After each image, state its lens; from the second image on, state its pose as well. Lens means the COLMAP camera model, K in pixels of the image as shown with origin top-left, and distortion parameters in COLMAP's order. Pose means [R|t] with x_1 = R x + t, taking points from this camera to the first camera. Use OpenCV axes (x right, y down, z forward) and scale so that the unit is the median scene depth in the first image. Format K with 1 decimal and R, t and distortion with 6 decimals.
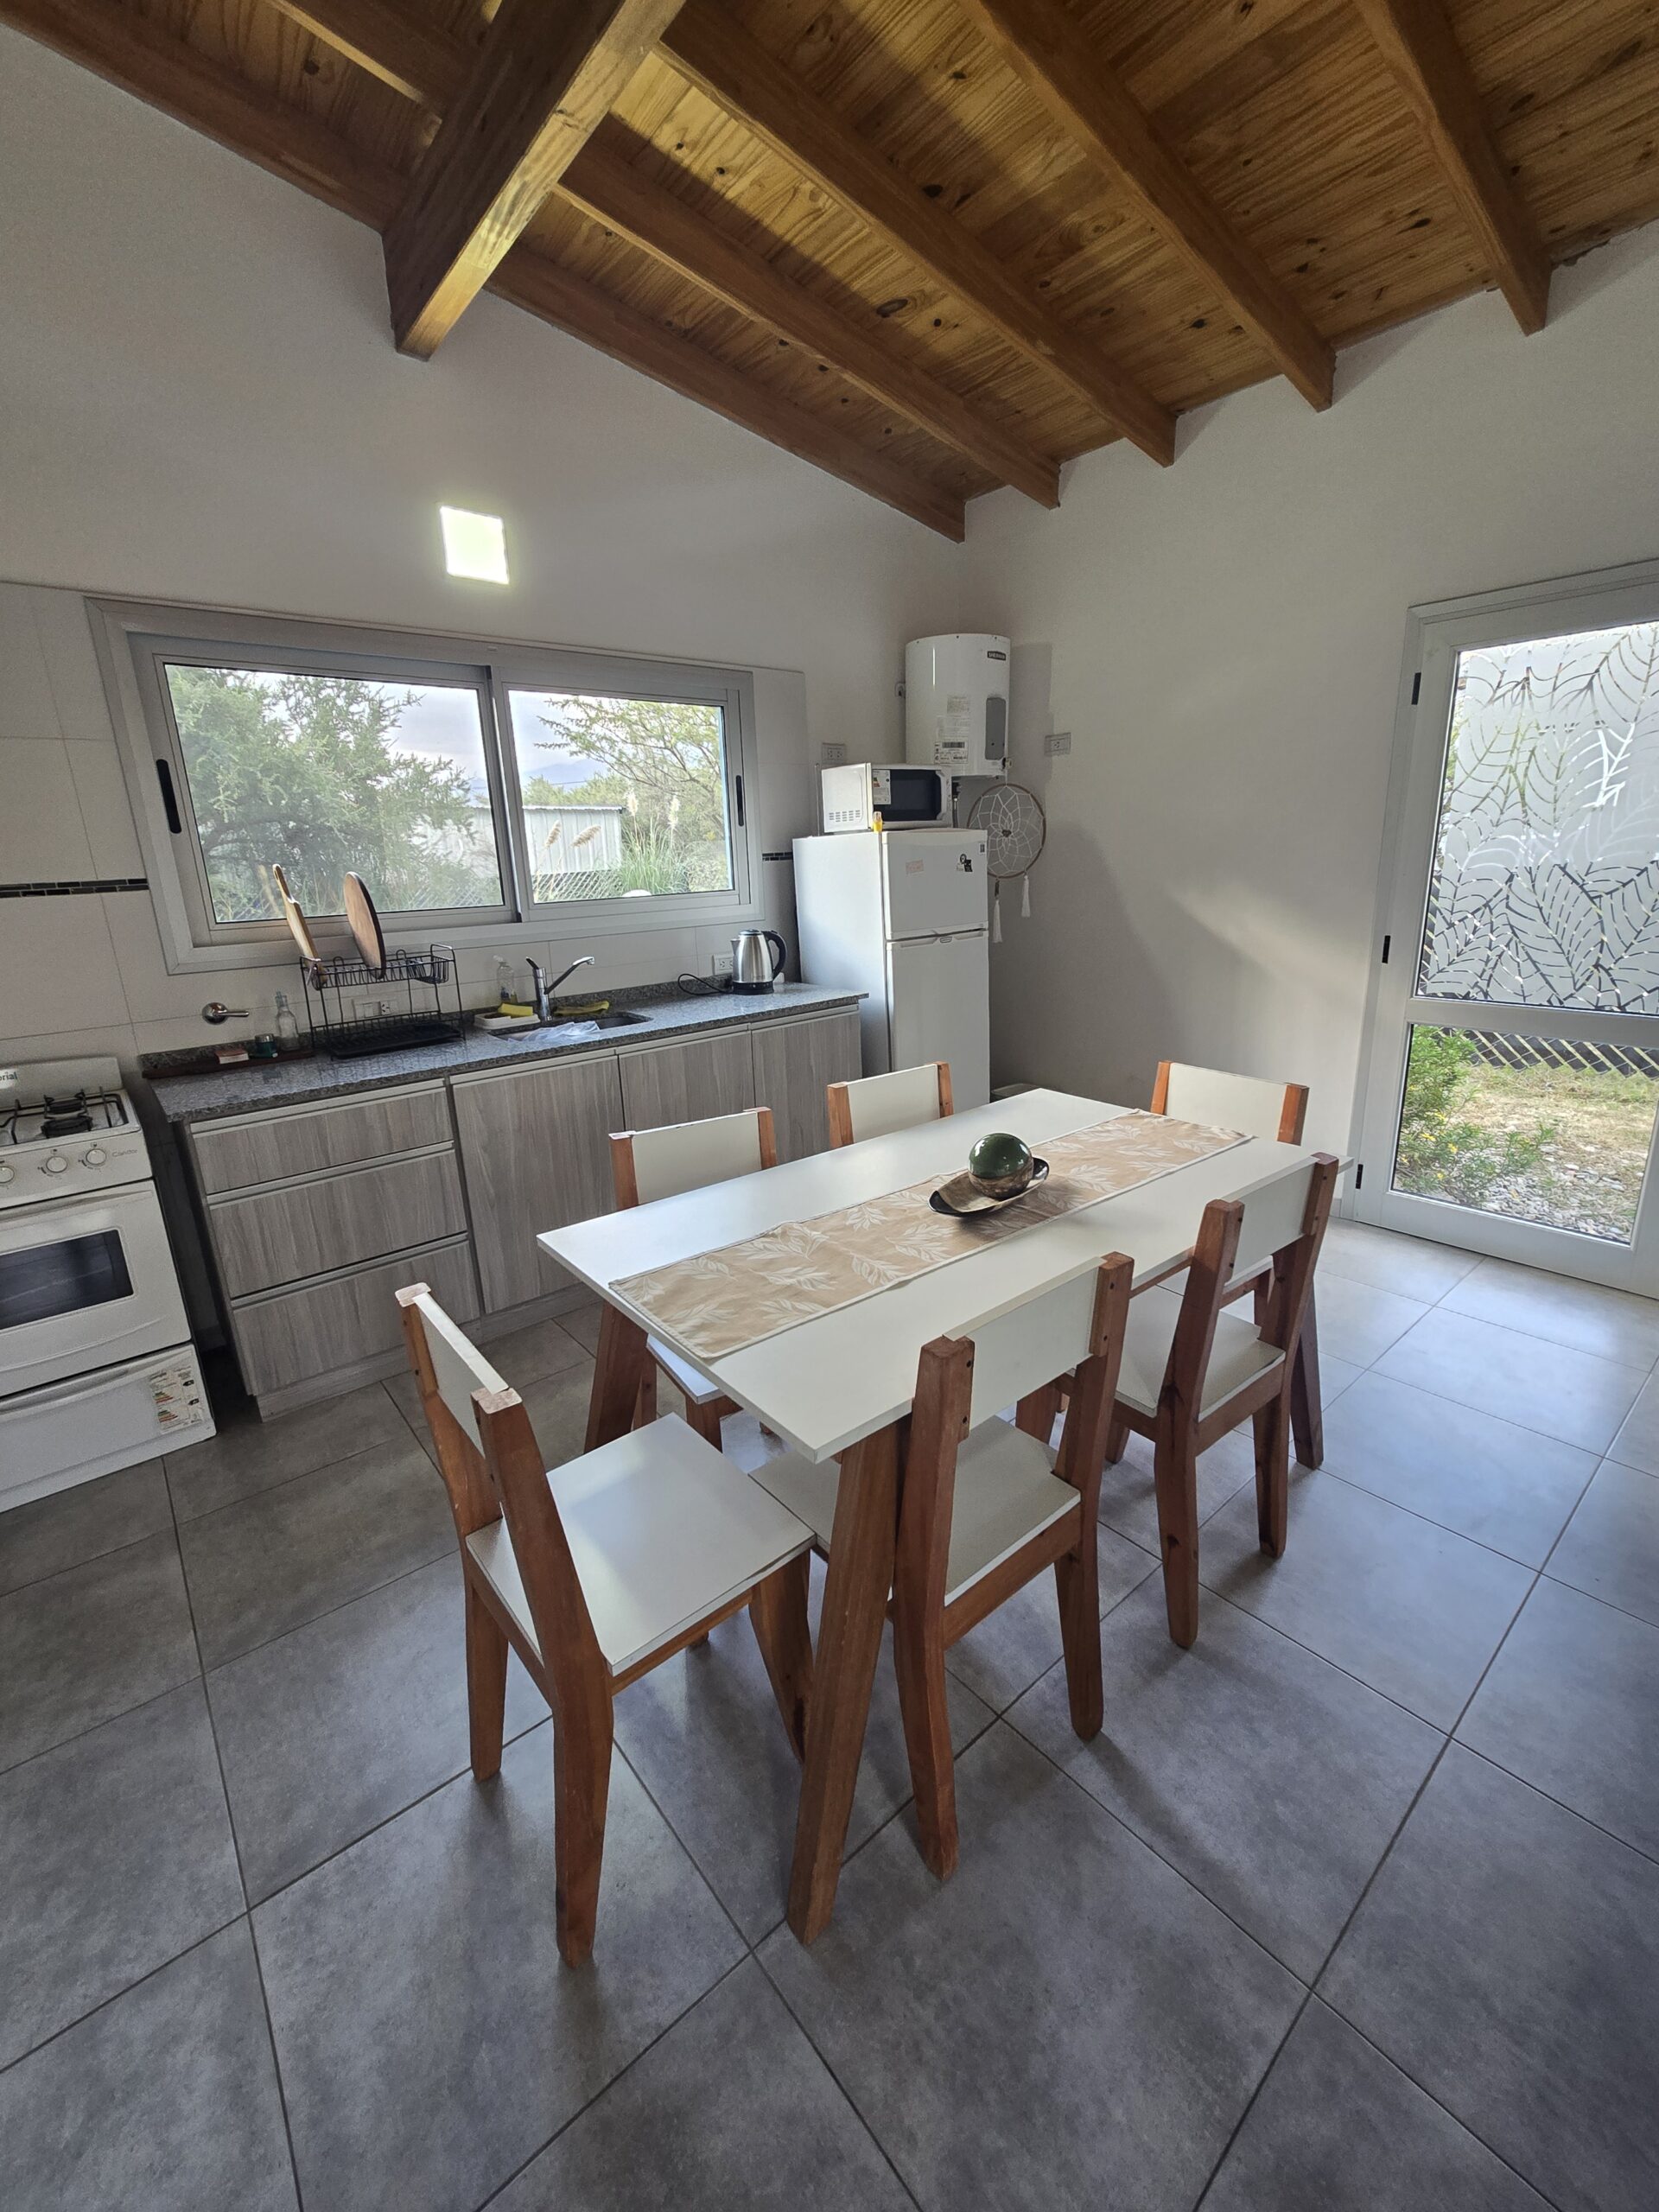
lens RADIAL K [[900.4, 0, 836.6], [0, 900.4, 1092.7], [0, 0, 1]] dist [-0.005181, 0.001438]
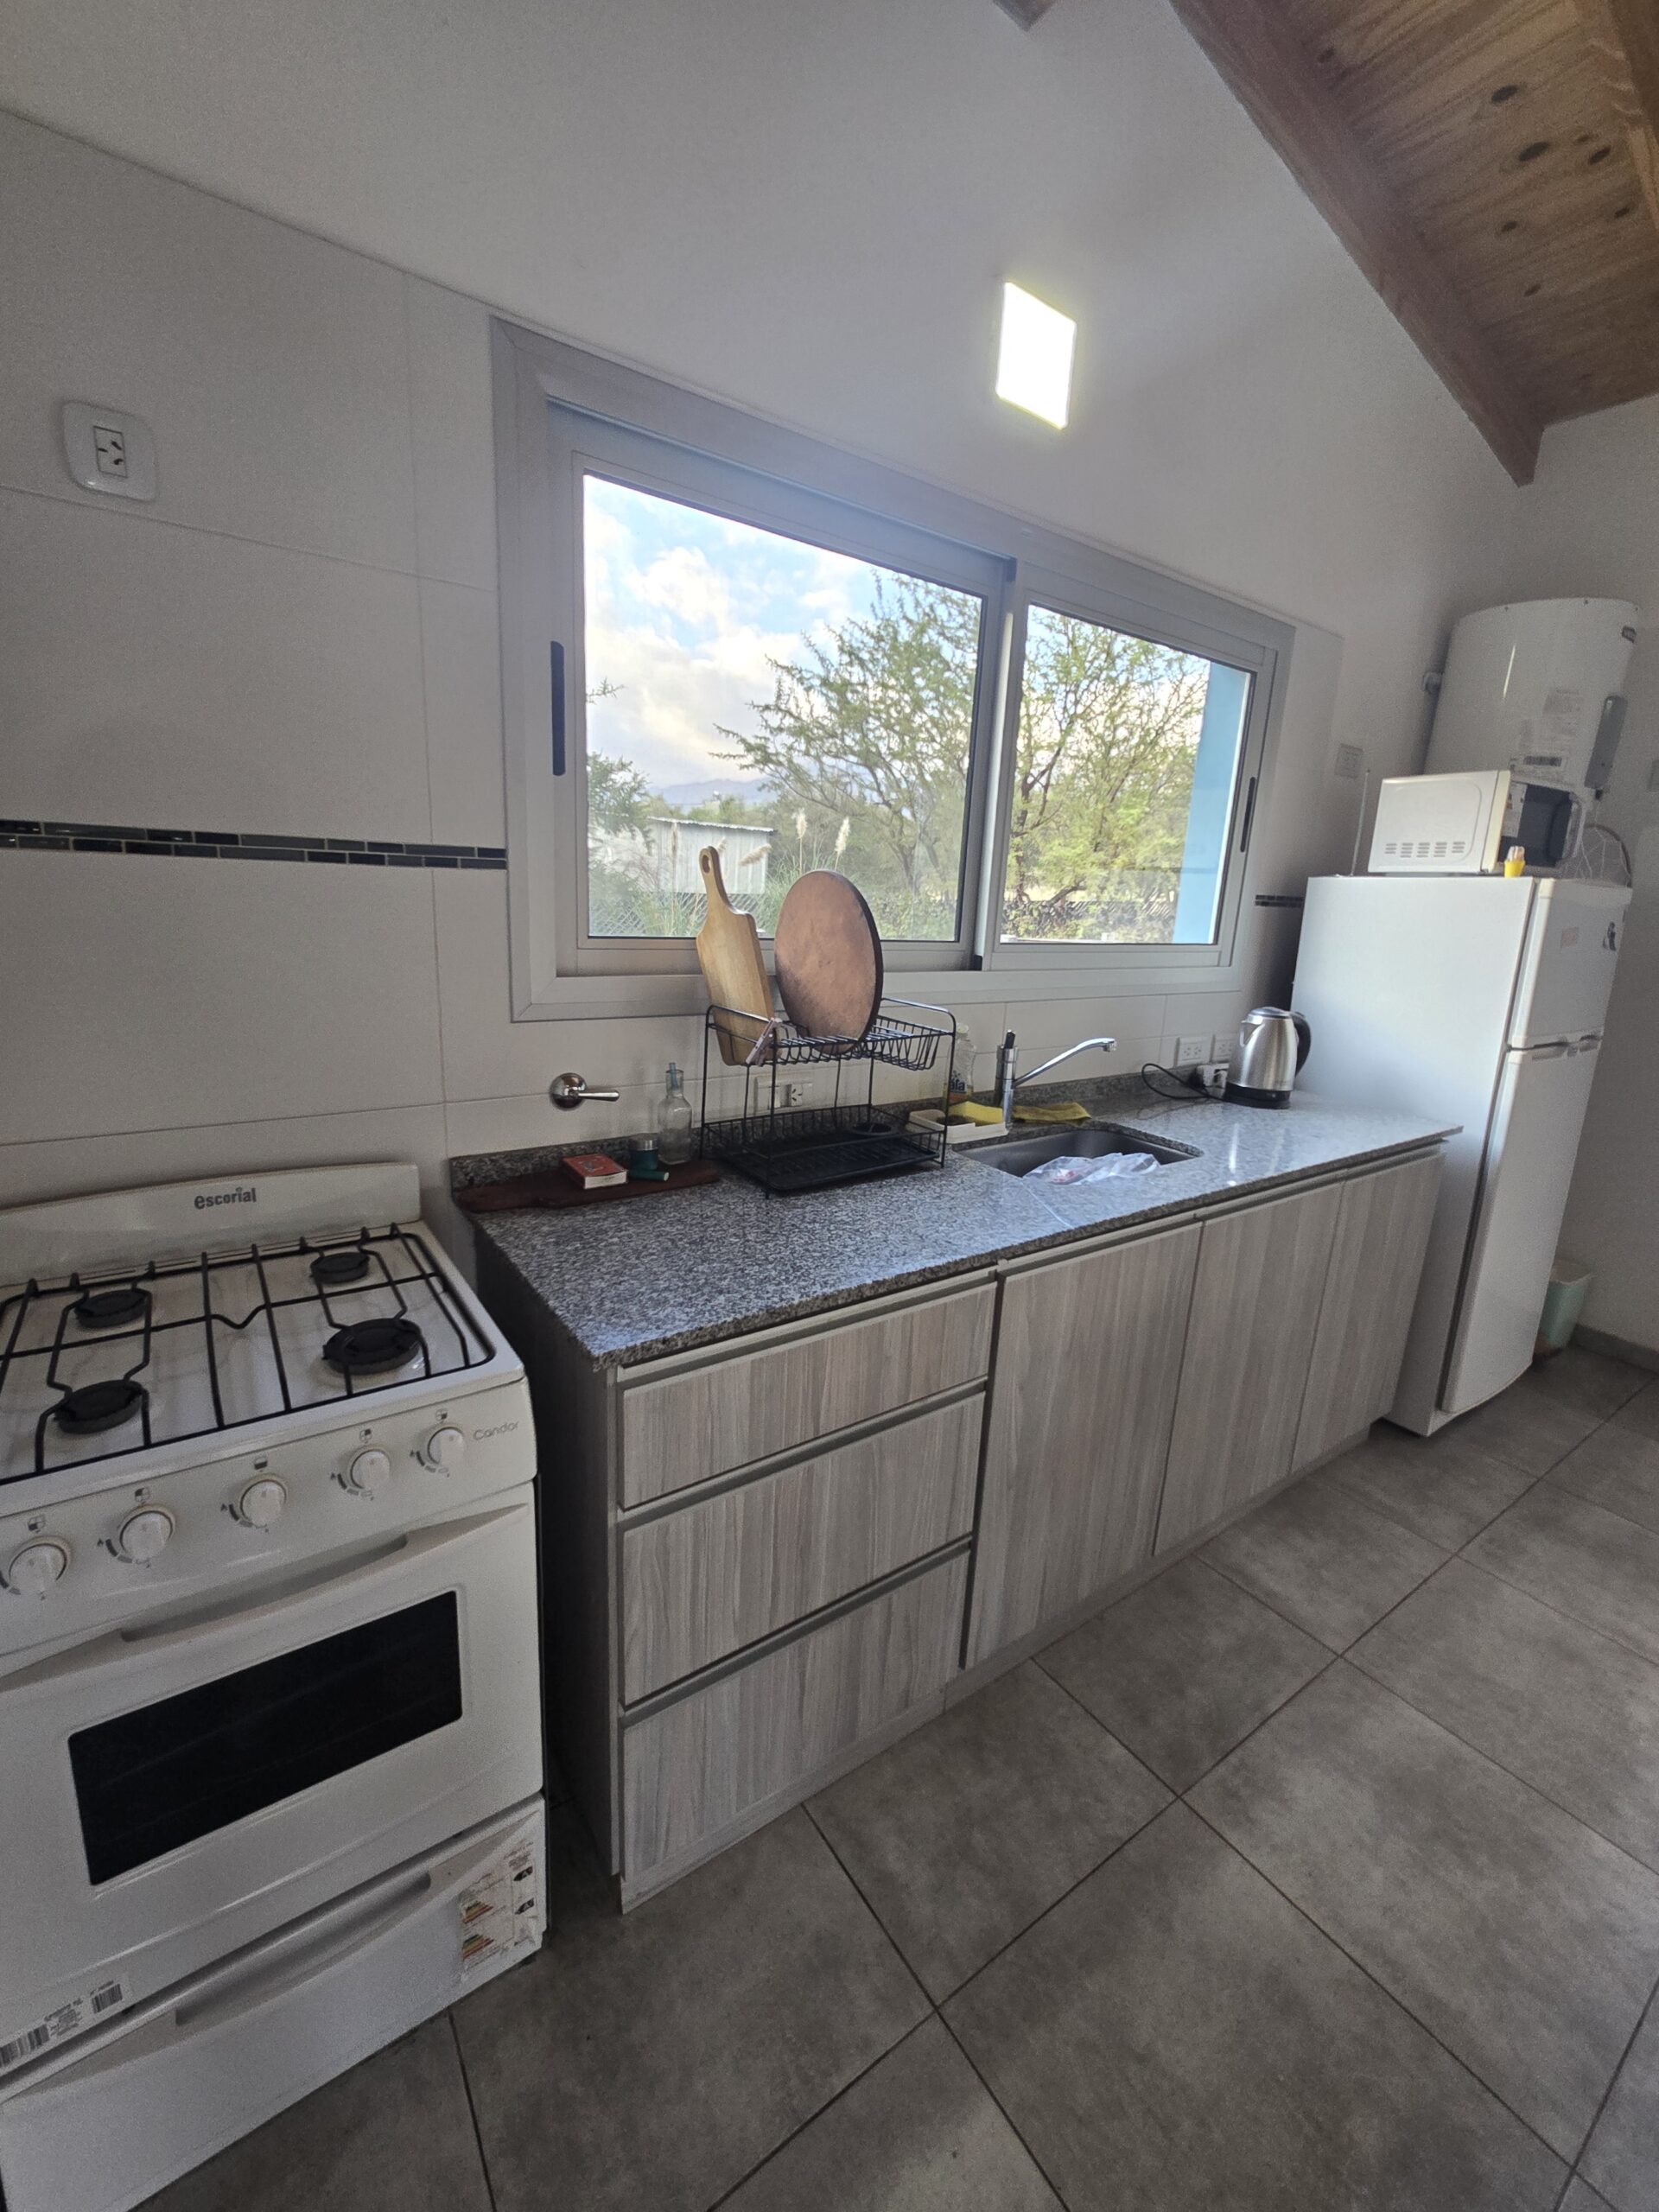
lens RADIAL K [[900.4, 0, 821.8], [0, 900.4, 1094.2], [0, 0, 1]] dist [-0.005181, 0.001438]
pose [[0.992000, 0.101161, -0.075520, -0.456875], [-0.104013, 0.993966, -0.034823, -0.078176], [0.071542, 0.042400, 0.996536, 0.410405]]
